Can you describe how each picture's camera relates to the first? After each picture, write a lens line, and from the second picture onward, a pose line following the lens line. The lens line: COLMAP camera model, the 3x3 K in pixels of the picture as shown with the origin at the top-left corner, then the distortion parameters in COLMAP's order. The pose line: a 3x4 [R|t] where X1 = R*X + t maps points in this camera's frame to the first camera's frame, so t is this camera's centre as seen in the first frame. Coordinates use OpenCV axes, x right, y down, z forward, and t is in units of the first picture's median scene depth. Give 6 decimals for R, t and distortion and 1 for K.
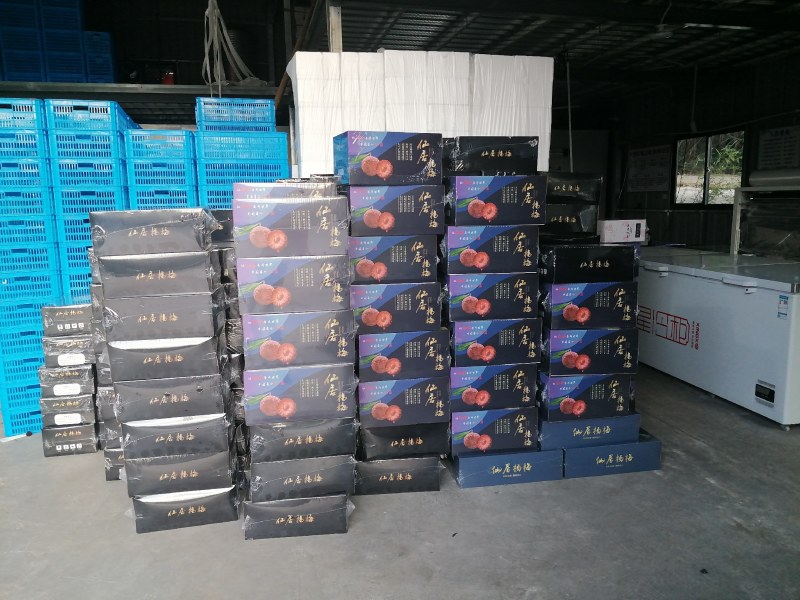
lens RADIAL K [[601.6, 0, 399.9], [0, 601.6, 298.5], [0, 0, 1]] dist [0.016503, 0.004507]
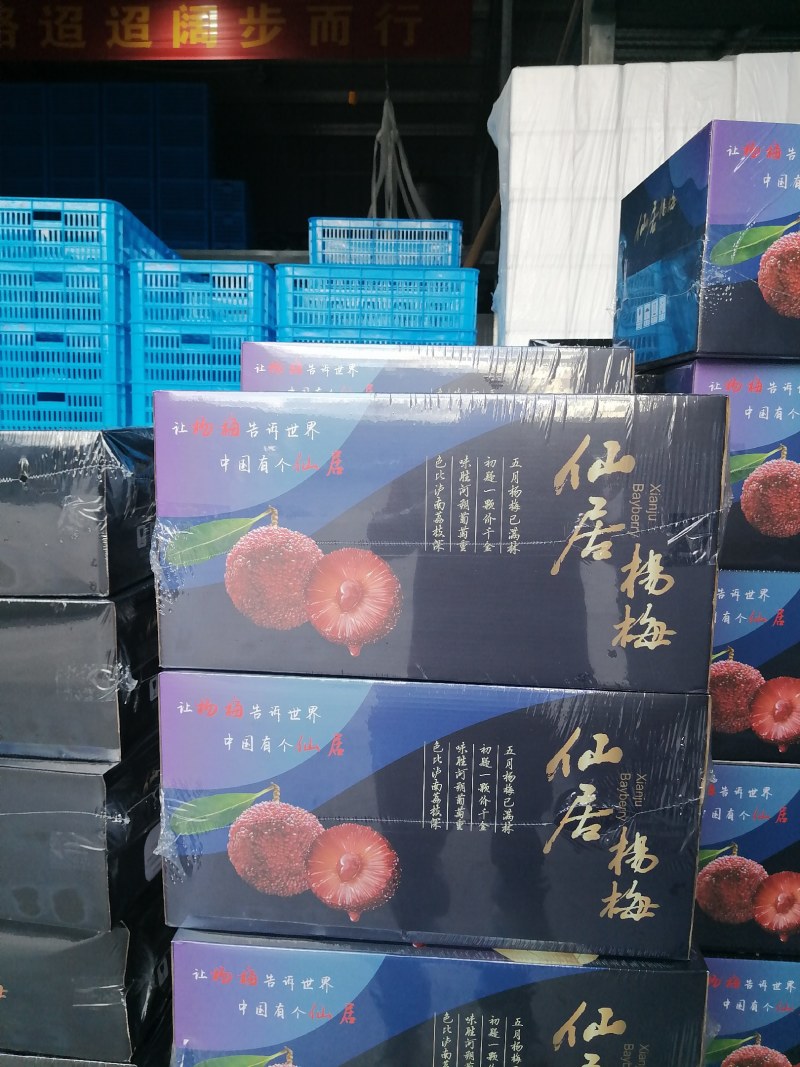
lens RADIAL K [[802.4, 0, 404.5], [0, 802.4, 533.5], [0, 0, 1]] dist [0.016503, 0.004507]
pose [[0.959699, 0.067640, -0.272768, -0.073244], [-0.078193, 0.996545, -0.027994, -0.071750], [0.269932, 0.048194, 0.961673, 0.475079]]
